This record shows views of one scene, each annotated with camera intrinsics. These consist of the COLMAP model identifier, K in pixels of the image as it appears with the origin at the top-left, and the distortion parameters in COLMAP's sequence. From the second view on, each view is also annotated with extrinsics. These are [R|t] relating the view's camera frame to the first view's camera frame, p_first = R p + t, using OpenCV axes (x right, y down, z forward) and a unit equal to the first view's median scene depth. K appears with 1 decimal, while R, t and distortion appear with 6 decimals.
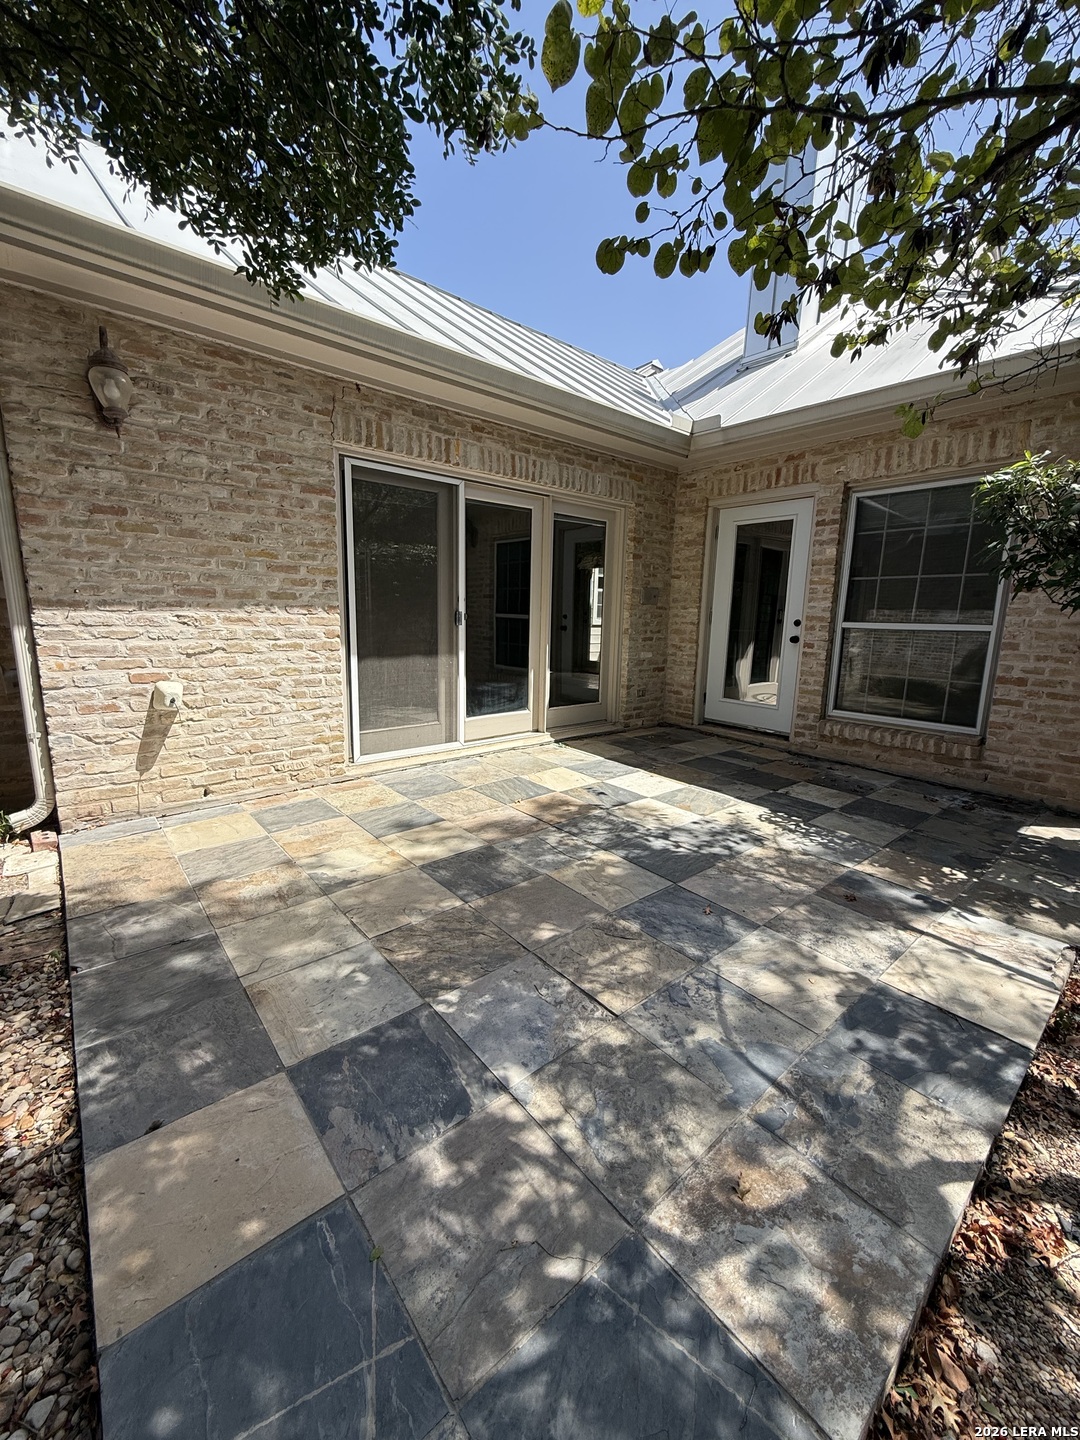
lens RADIAL K [[575.3, 0, 530.7], [0, 575.3, 711.1], [0, 0, 1]] dist [-0.000331, -0.000734]
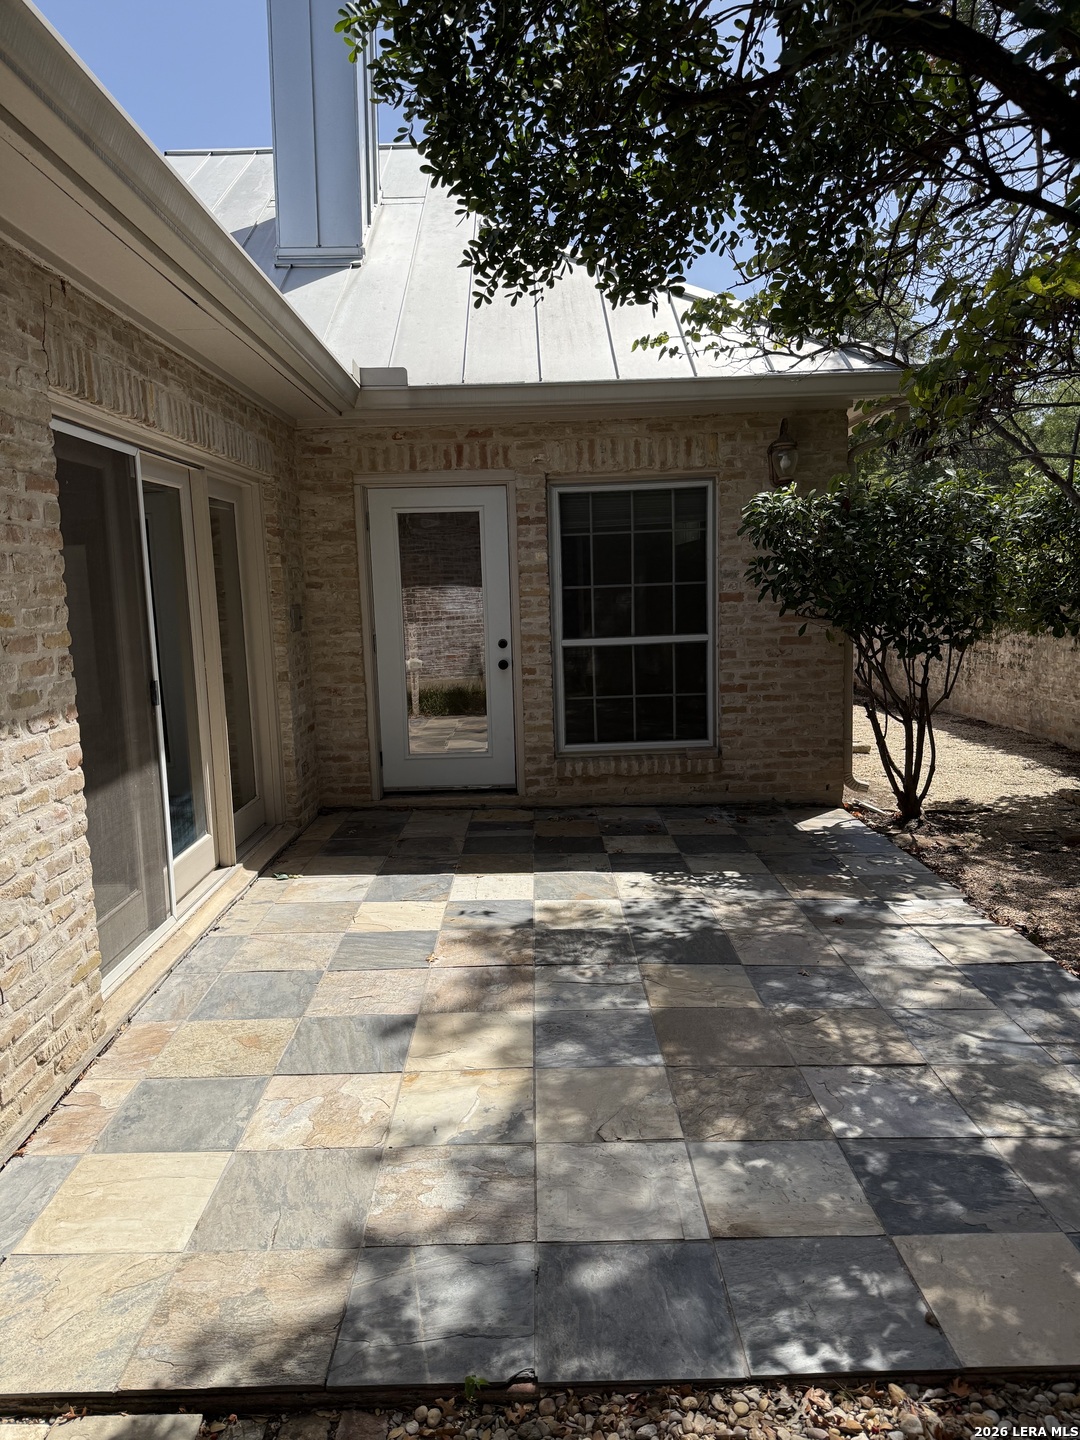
lens RADIAL K [[1008.7, 0, 529.0], [0, 1008.7, 728.1], [0, 0, 1]] dist [0.076142, -0.084277]
pose [[0.643780, -0.150982, 0.750168, -0.702837], [0.173652, 0.983590, 0.048936, -0.127285], [-0.745247, 0.098764, 0.659434, 0.102688]]
